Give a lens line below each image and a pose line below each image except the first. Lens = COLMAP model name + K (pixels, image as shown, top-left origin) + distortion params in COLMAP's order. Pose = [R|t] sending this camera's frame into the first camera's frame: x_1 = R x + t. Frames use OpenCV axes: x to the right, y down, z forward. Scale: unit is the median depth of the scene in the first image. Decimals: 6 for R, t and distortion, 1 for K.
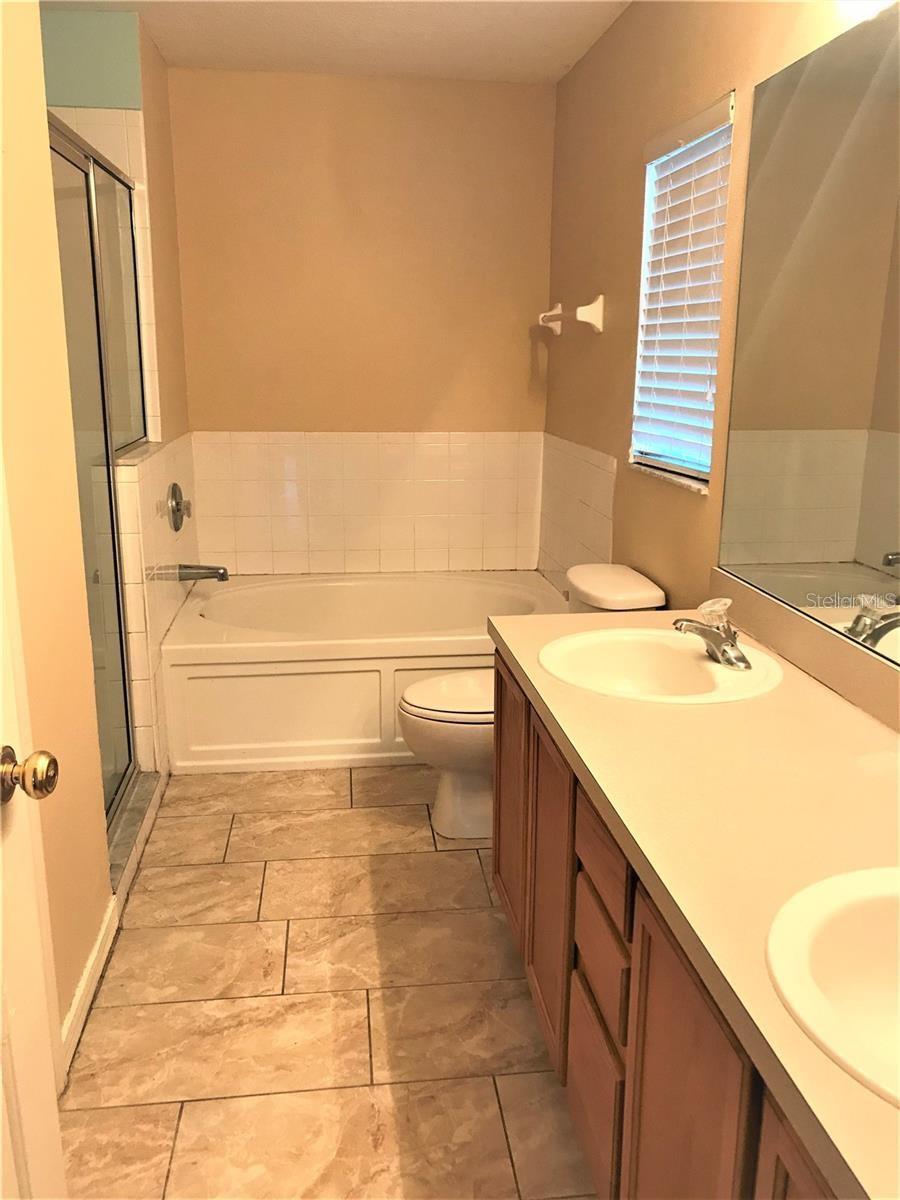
lens RADIAL K [[988.4, 0, 451.5], [0, 988.4, 599.3], [0, 0, 1]] dist [0.023331, -0.002973]
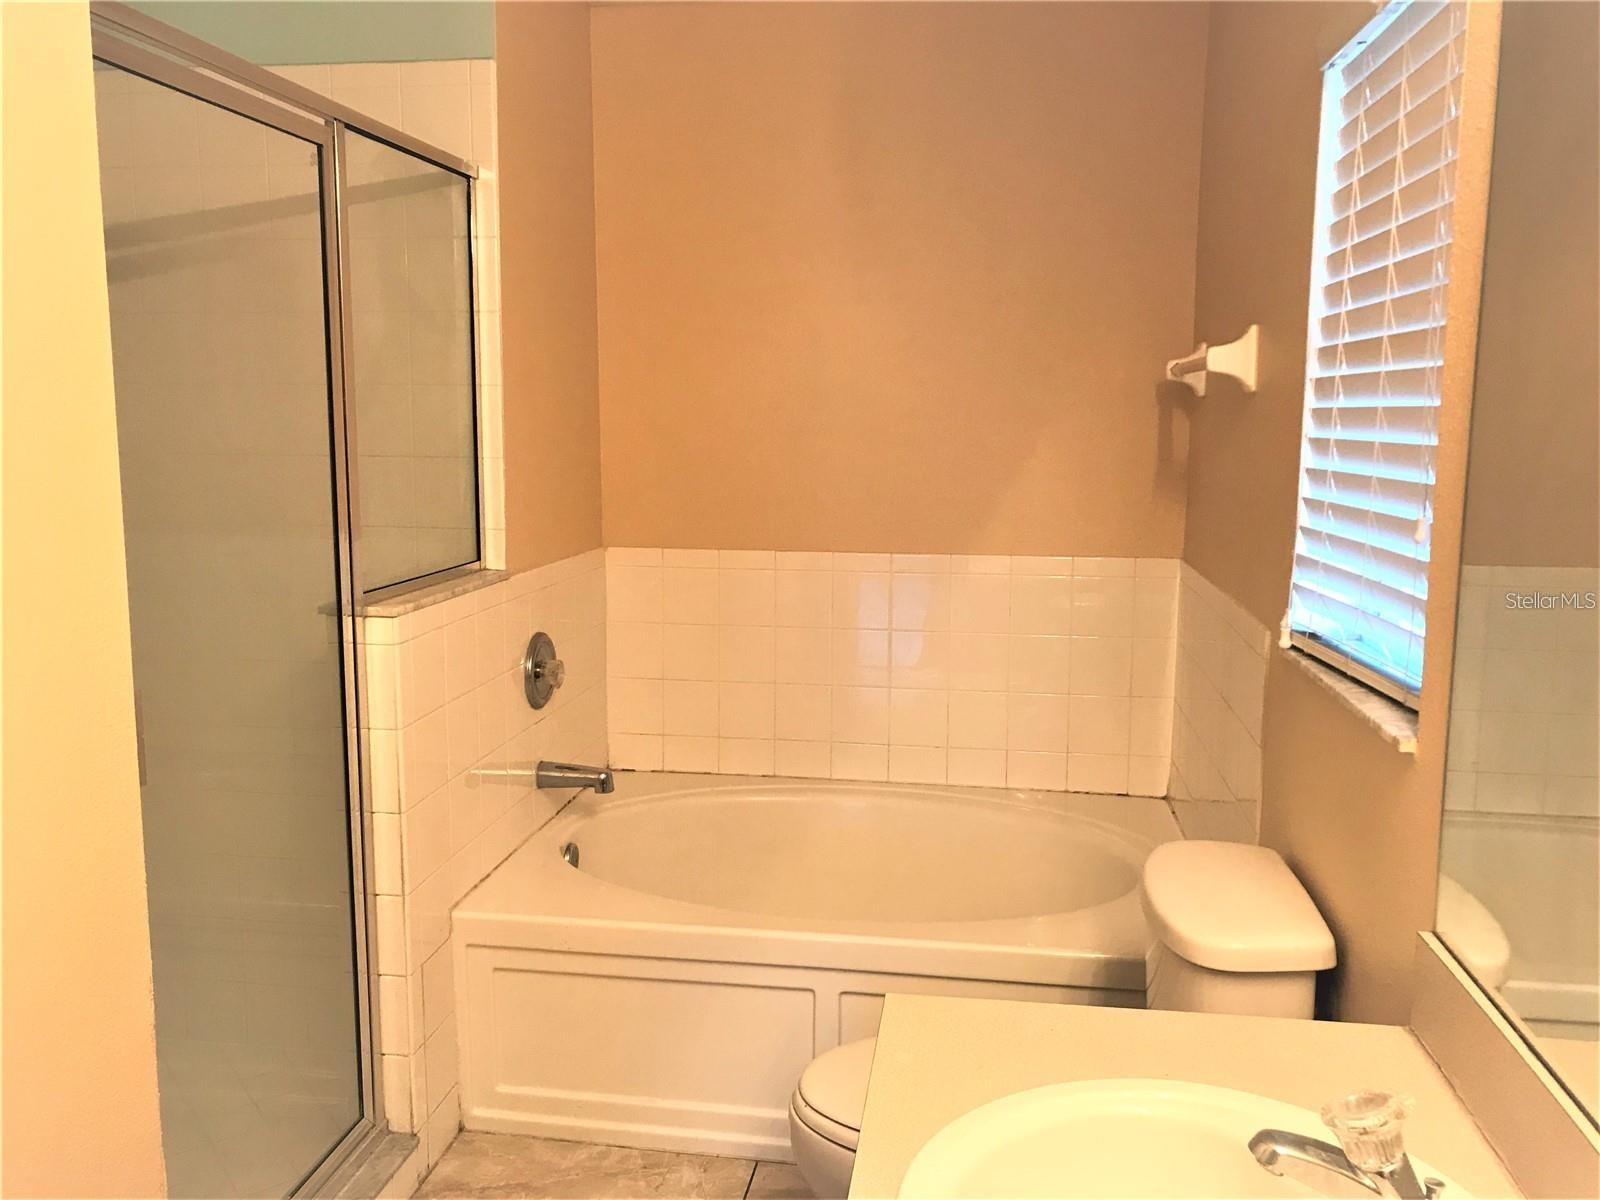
lens RADIAL K [[1317.9, 0, 794.6], [0, 1317.9, 598.7], [0, 0, 1]] dist [0.023331, -0.002973]
pose [[0.961510, 0.036226, -0.272372, 0.114742], [-0.065428, 0.992944, -0.098905, -0.074282], [0.266867, 0.112918, 0.957095, 0.270858]]
